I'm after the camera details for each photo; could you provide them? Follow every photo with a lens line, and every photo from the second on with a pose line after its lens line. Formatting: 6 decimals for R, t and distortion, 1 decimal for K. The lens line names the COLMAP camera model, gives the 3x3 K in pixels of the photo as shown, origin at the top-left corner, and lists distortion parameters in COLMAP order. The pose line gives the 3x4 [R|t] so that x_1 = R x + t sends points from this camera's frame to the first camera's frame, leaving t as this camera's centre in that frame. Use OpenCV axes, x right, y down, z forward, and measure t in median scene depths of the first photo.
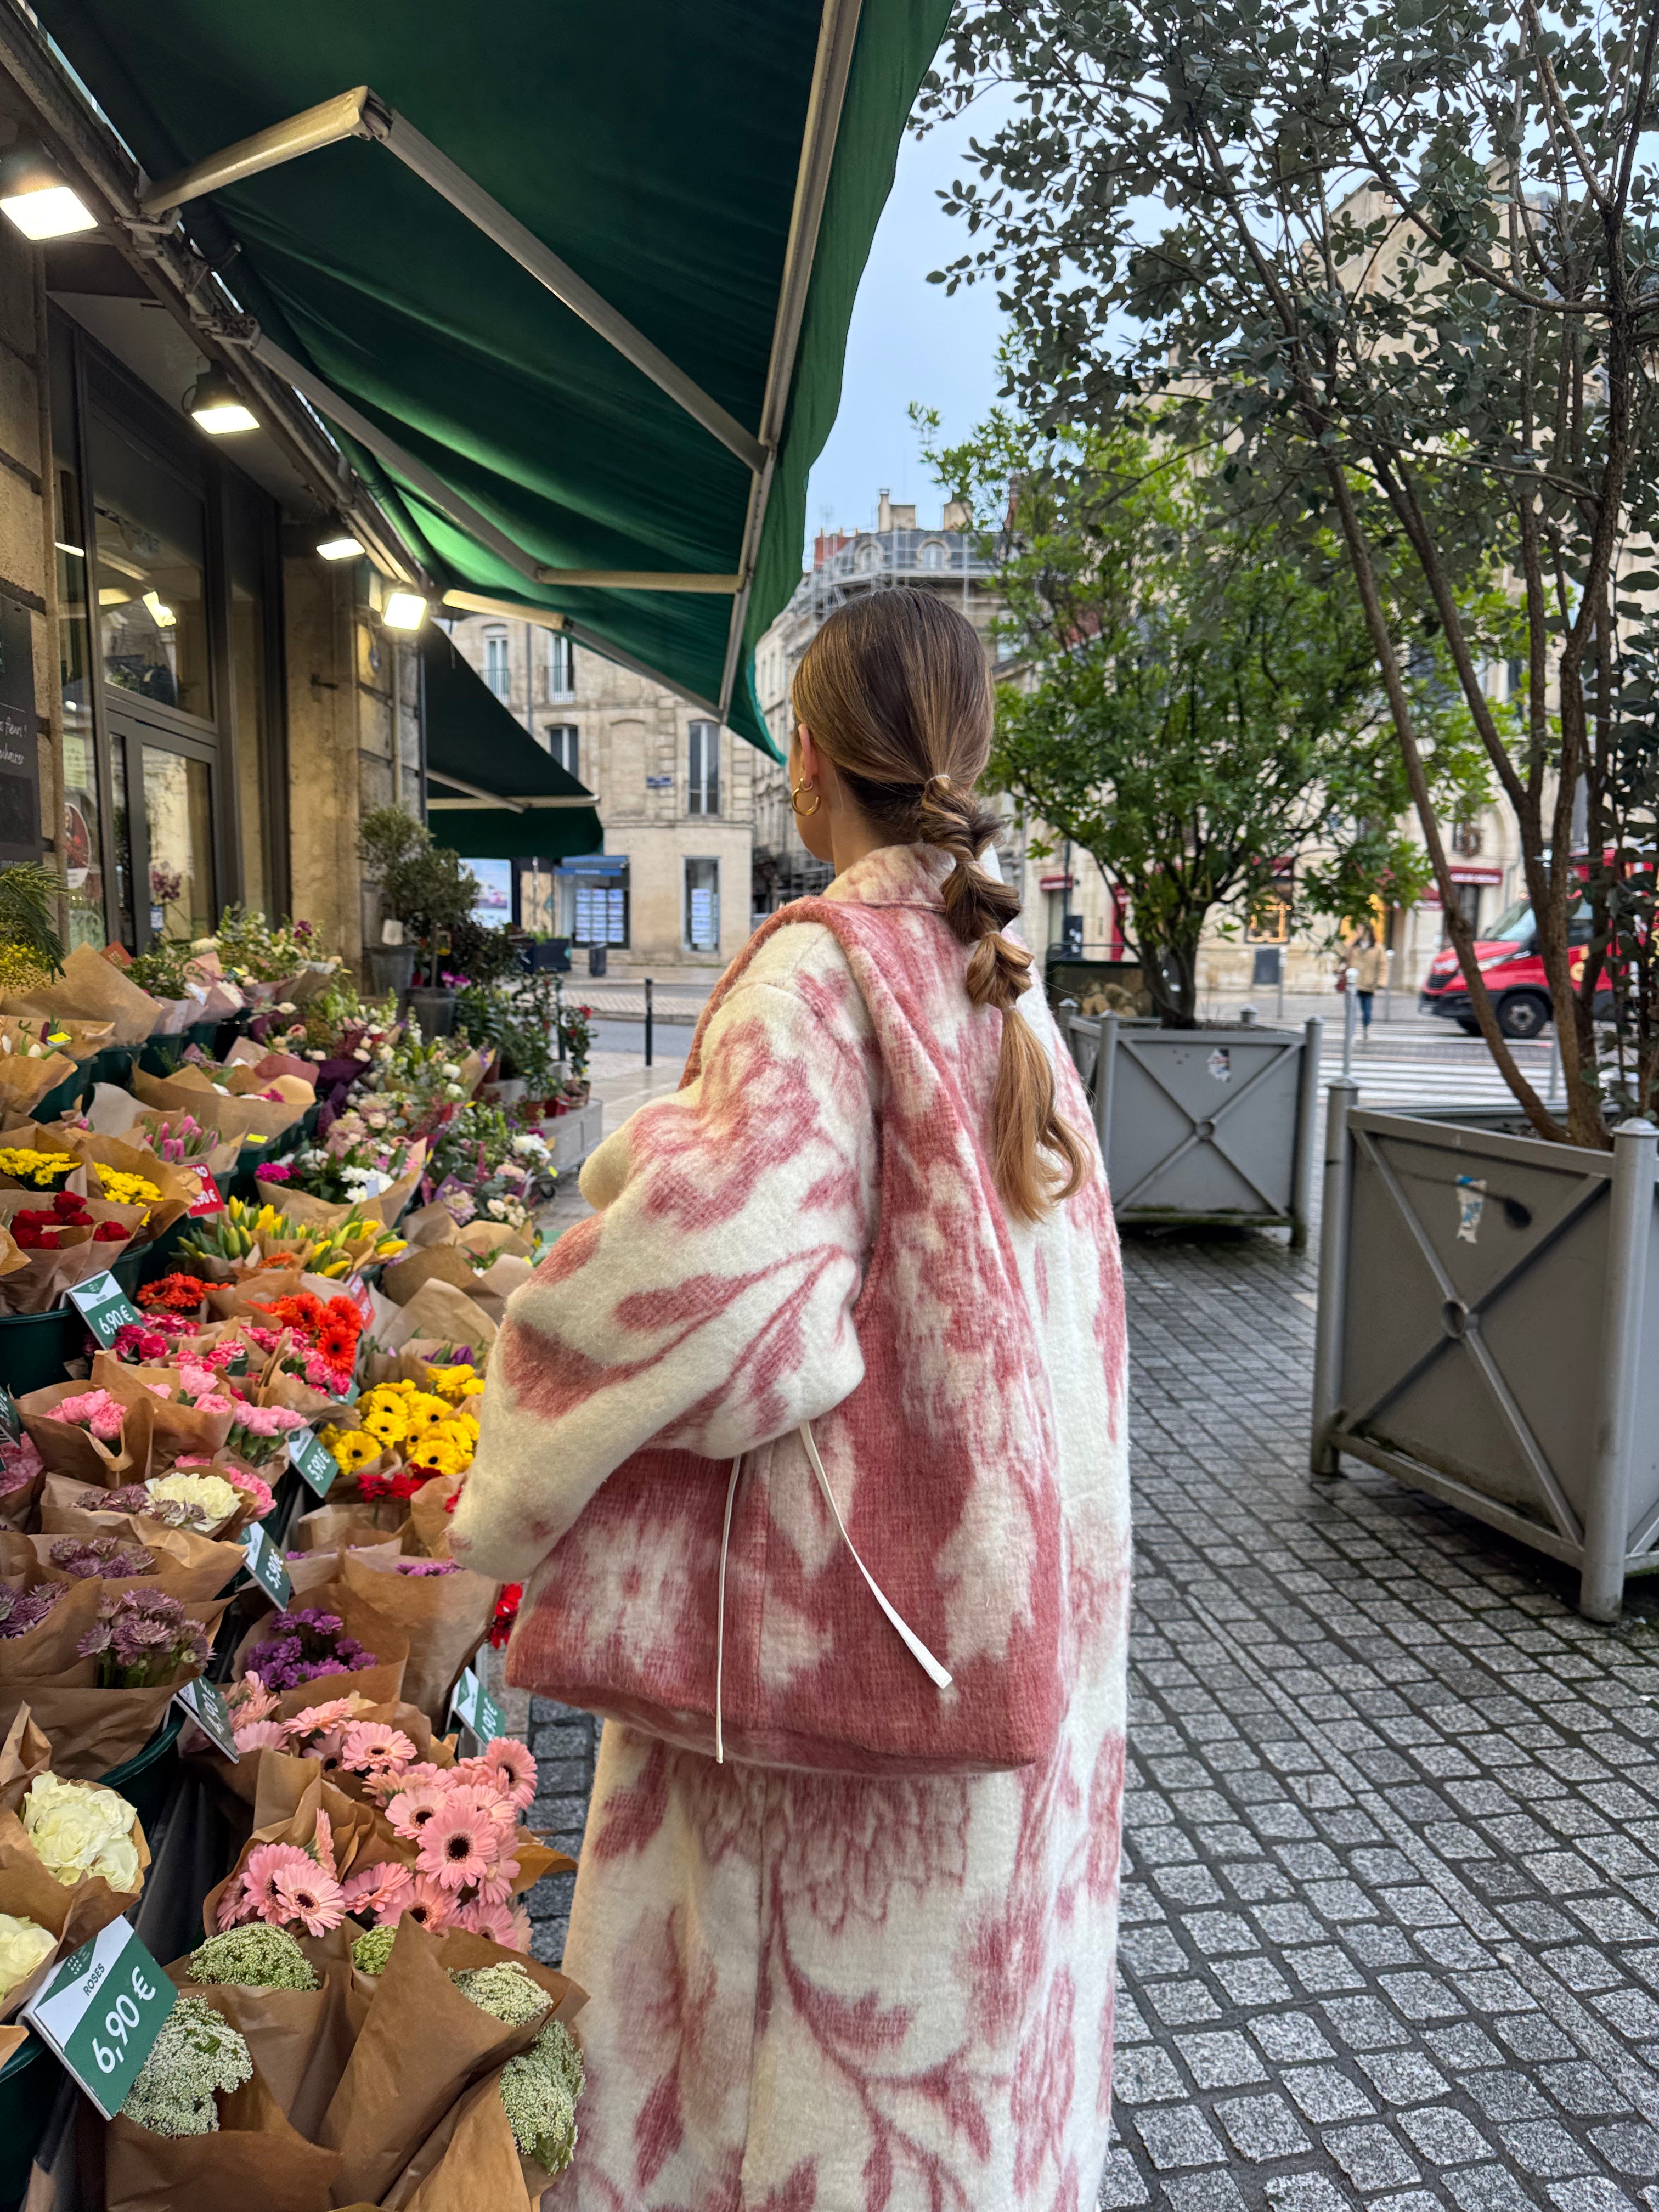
lens RADIAL K [[1584.9, 0, 836.8], [0, 1584.9, 1104.3], [0, 0, 1]] dist [0.064423, -0.100005]
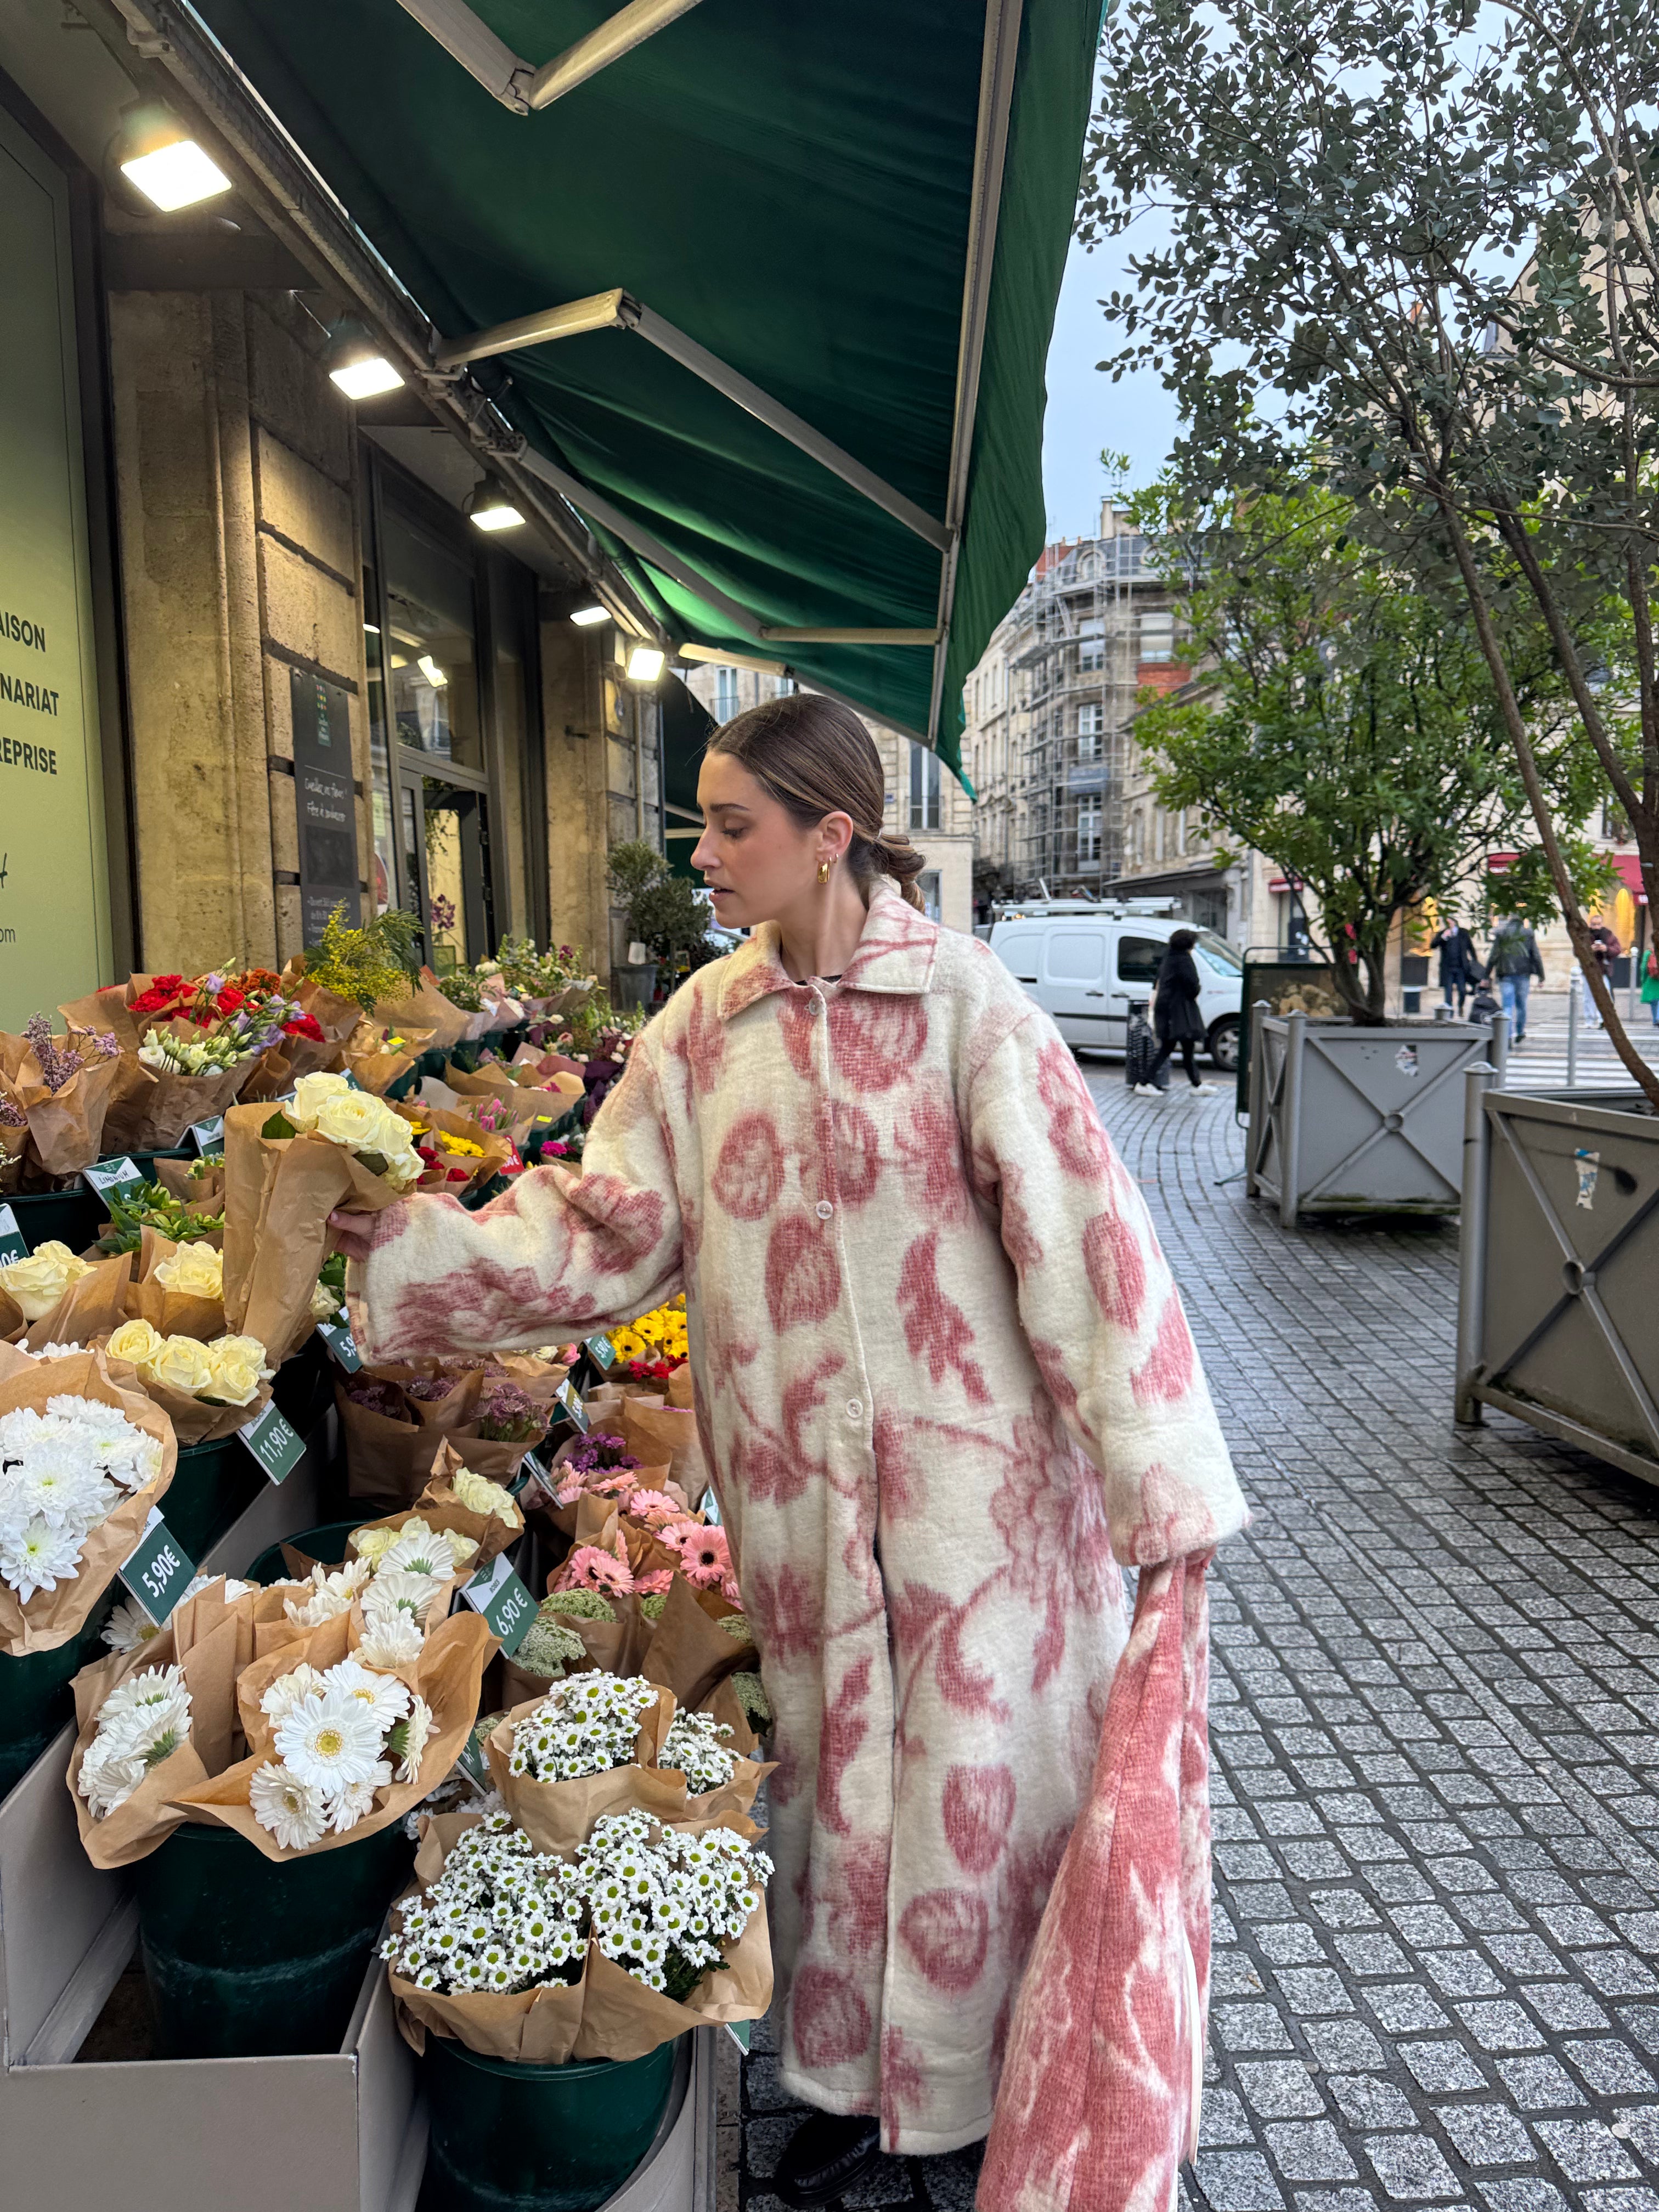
lens RADIAL K [[1596.2, 0, 858.4], [0, 1596.2, 1072.1], [0, 0, 1]] dist [0.073997, -0.107069]
pose [[0.991503, -0.013287, -0.129407, 0.045575], [0.009754, 0.999563, -0.027896, 0.020287], [0.129721, 0.026397, 0.991199, -0.211483]]
